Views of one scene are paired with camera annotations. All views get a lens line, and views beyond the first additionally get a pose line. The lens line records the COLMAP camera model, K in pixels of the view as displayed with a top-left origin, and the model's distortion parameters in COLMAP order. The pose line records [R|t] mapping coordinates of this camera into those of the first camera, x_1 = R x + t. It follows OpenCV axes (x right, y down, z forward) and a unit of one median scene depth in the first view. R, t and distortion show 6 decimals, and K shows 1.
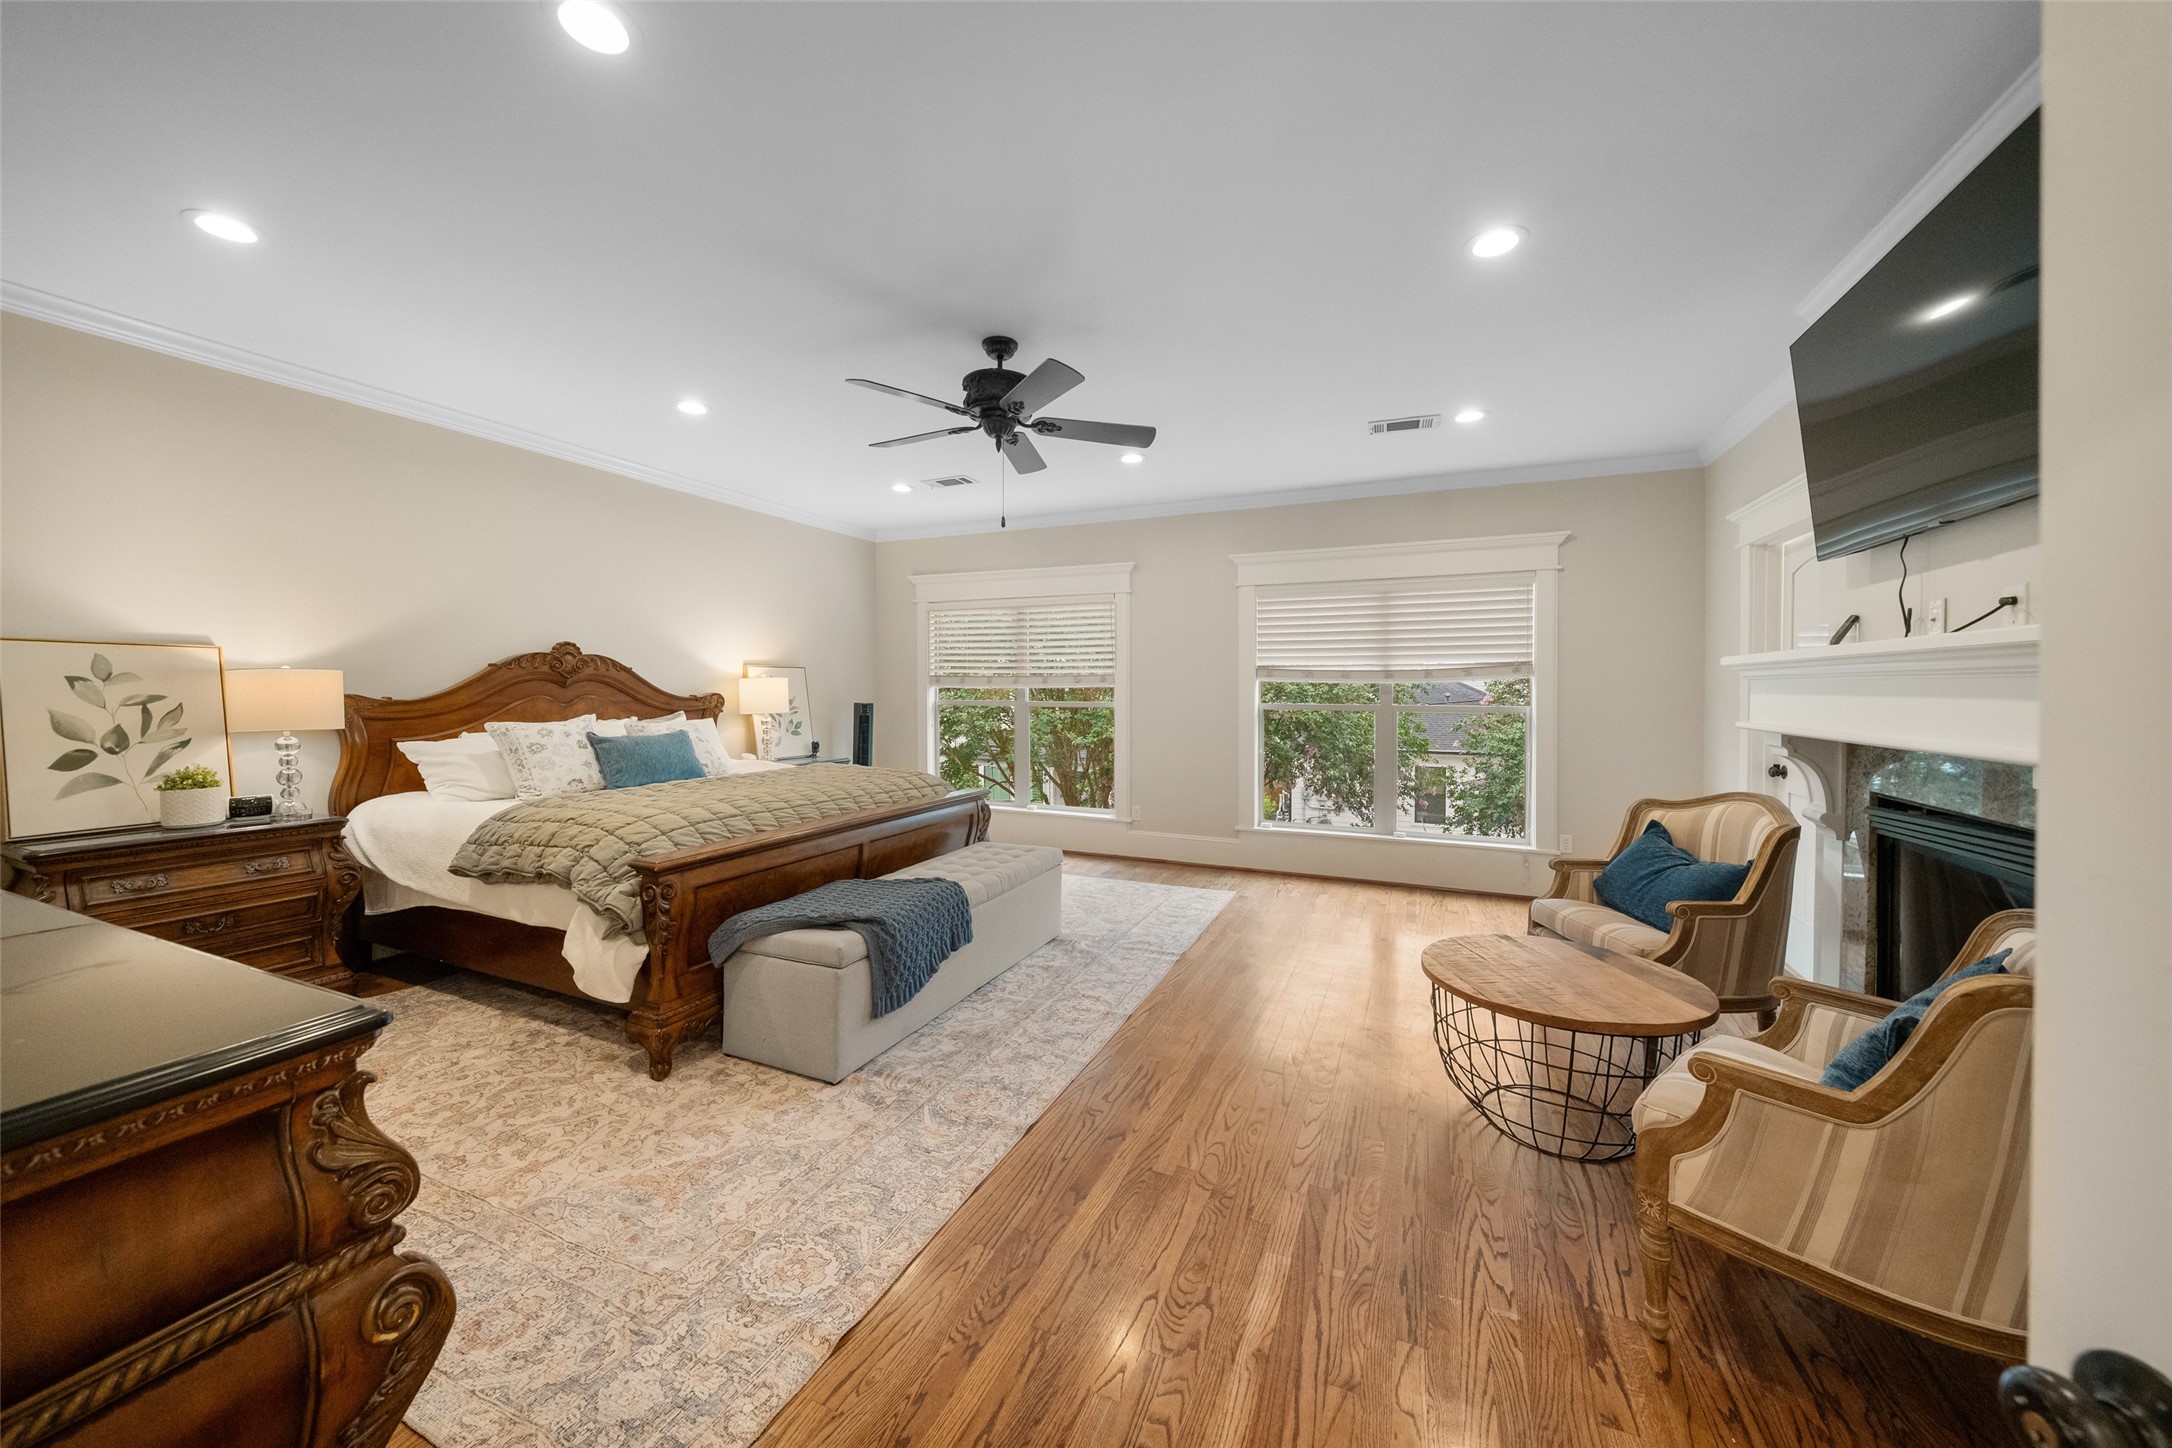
lens RADIAL K [[765.2, 0, 1091.1], [0, 765.2, 699.9], [0, 0, 1]] dist [-0.006578, 0.000022]
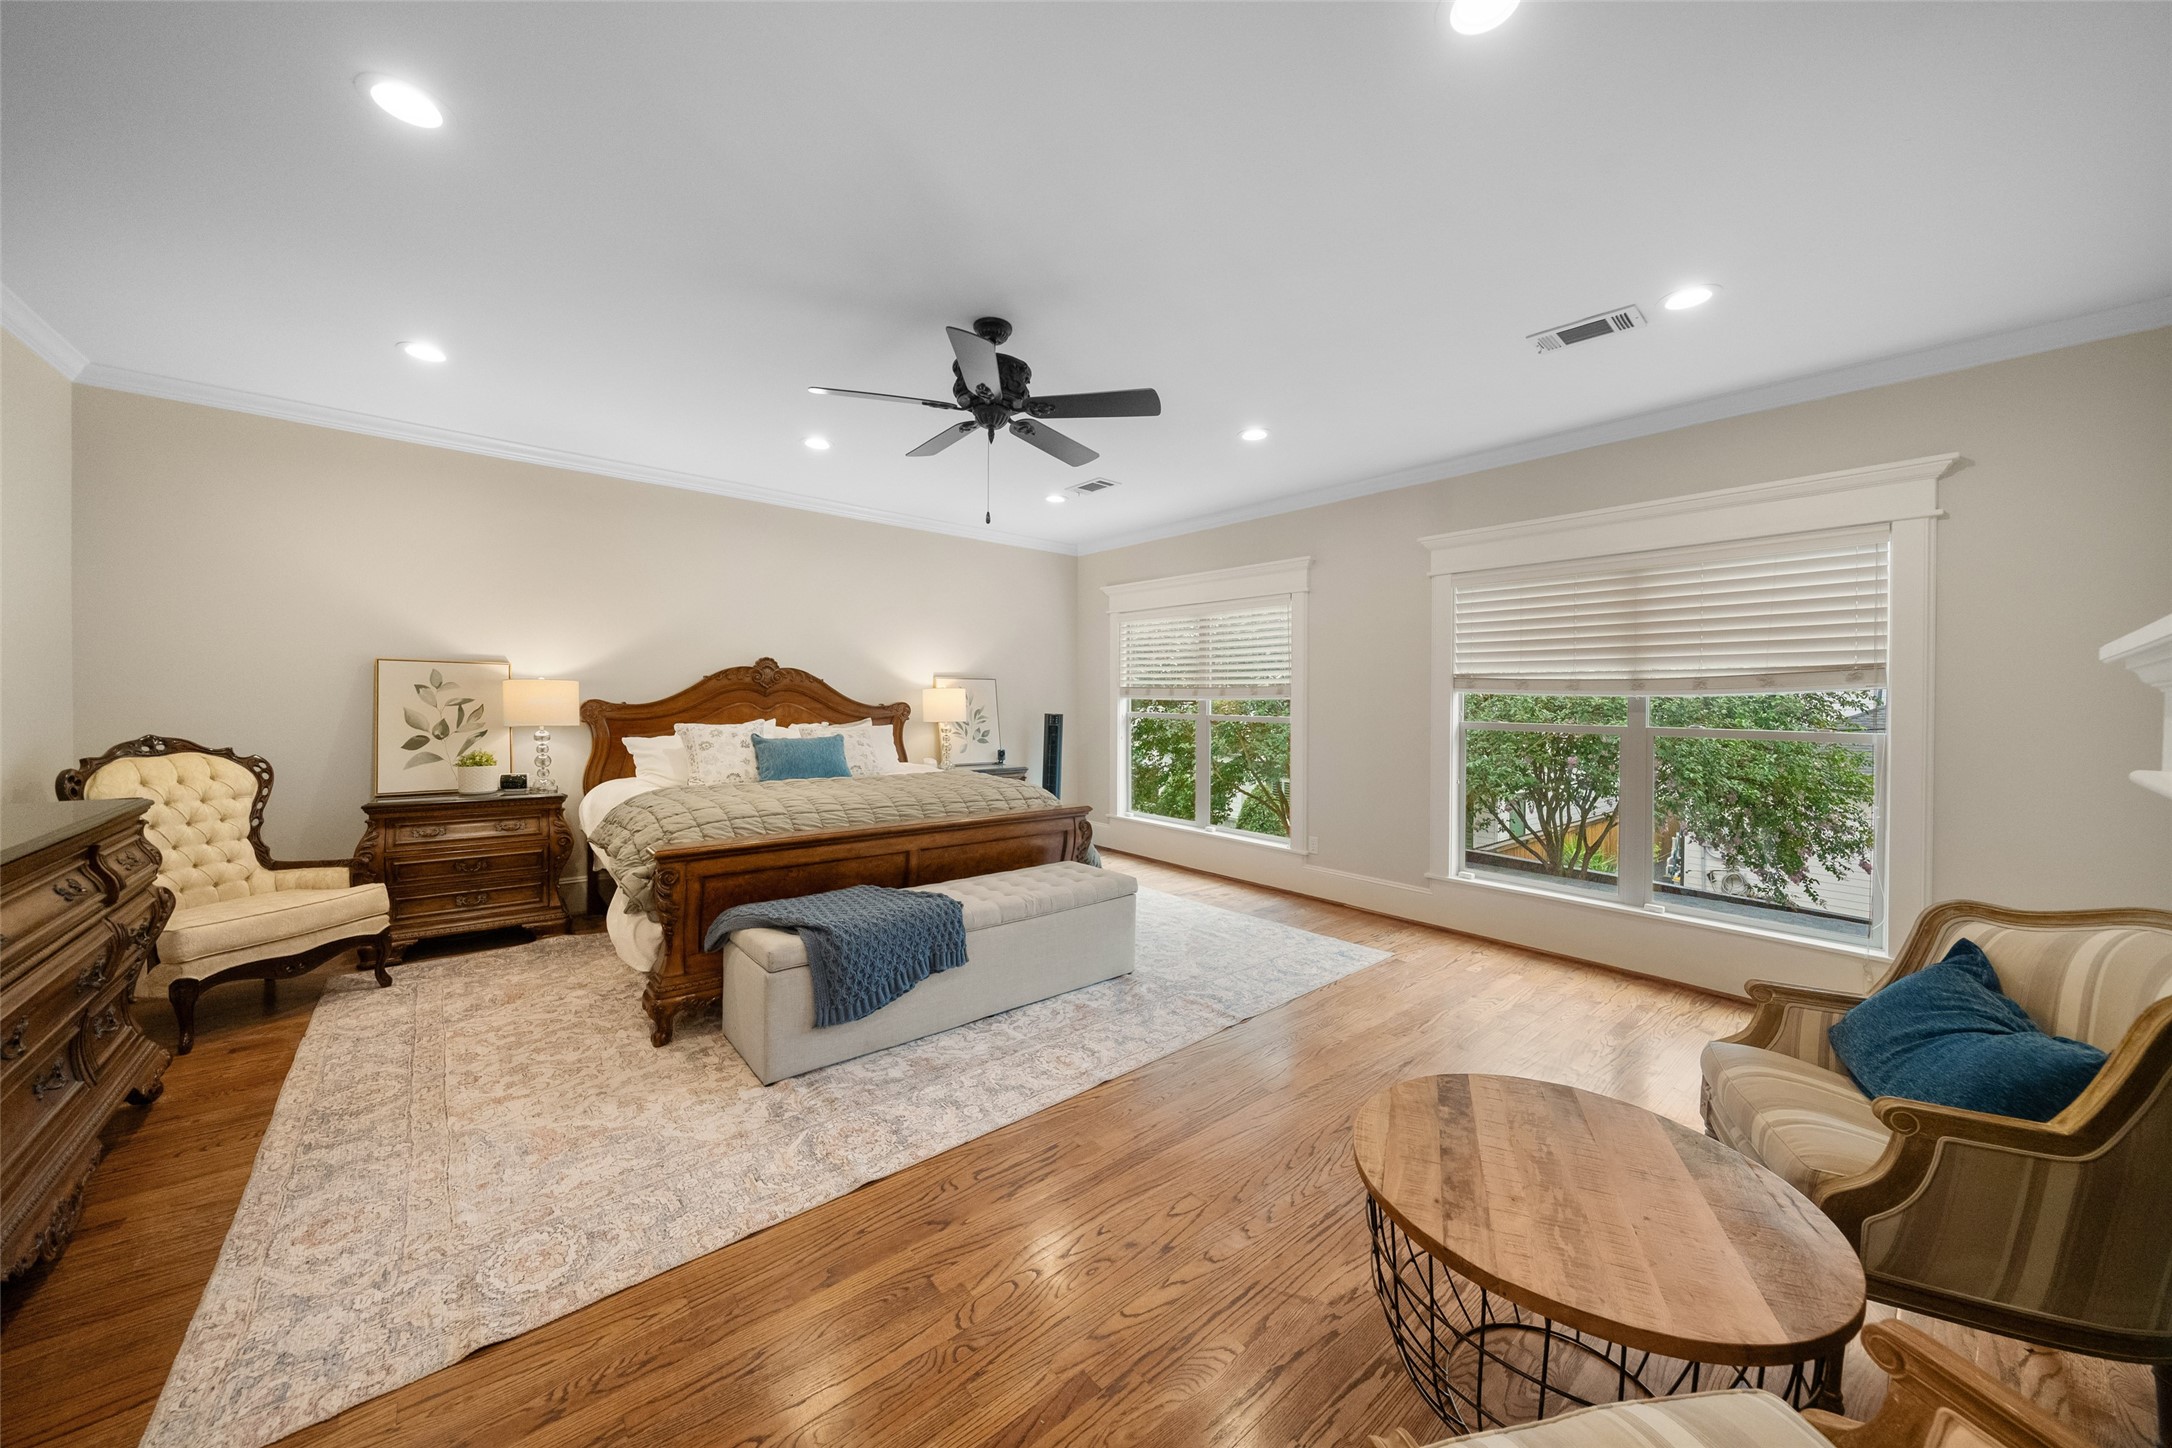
lens RADIAL K [[759.5, 0, 1097.5], [0, 759.5, 710.7], [0, 0, 1]] dist [-0.006447, 0.000208]
pose [[0.902620, 0.013566, -0.430223, 0.396731], [-0.015427, 0.999881, -0.000837, -0.000468], [0.430161, 0.007392, 0.902722, 0.225137]]
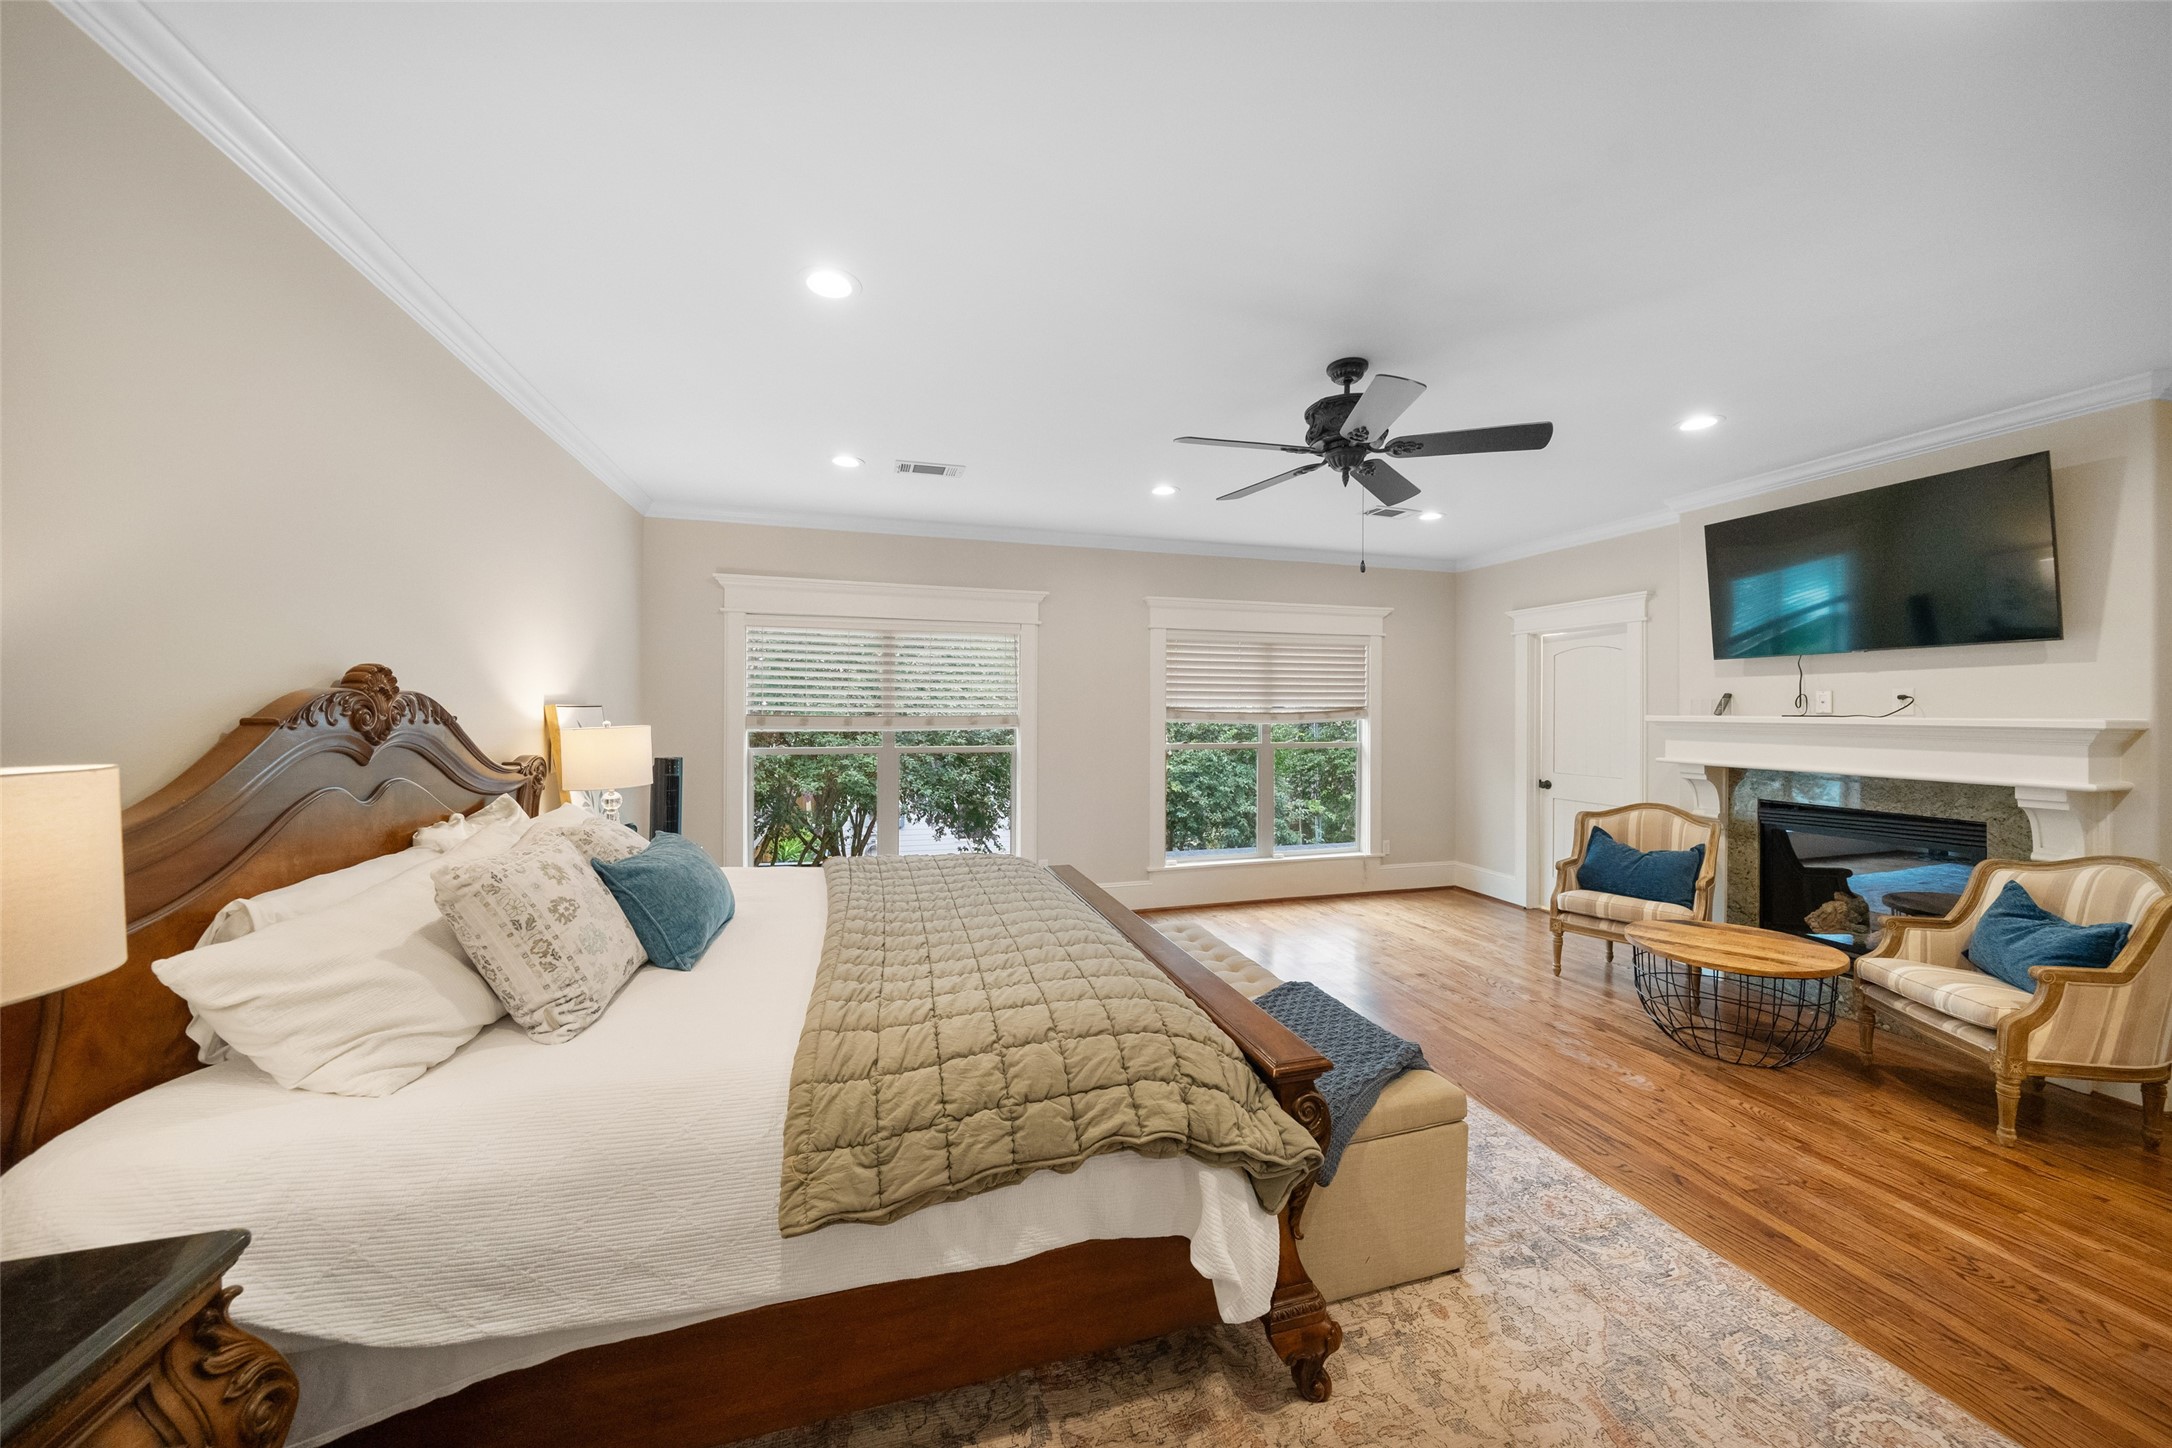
lens RADIAL K [[759.5, 0, 1097.5], [0, 759.5, 710.7], [0, 0, 1]] dist [-0.006447, 0.000208]
pose [[0.756884, -0.001434, 0.653547, -0.920805], [0.008969, 0.999926, -0.008193, -0.058764], [-0.653487, 0.012063, 0.756841, 0.524402]]
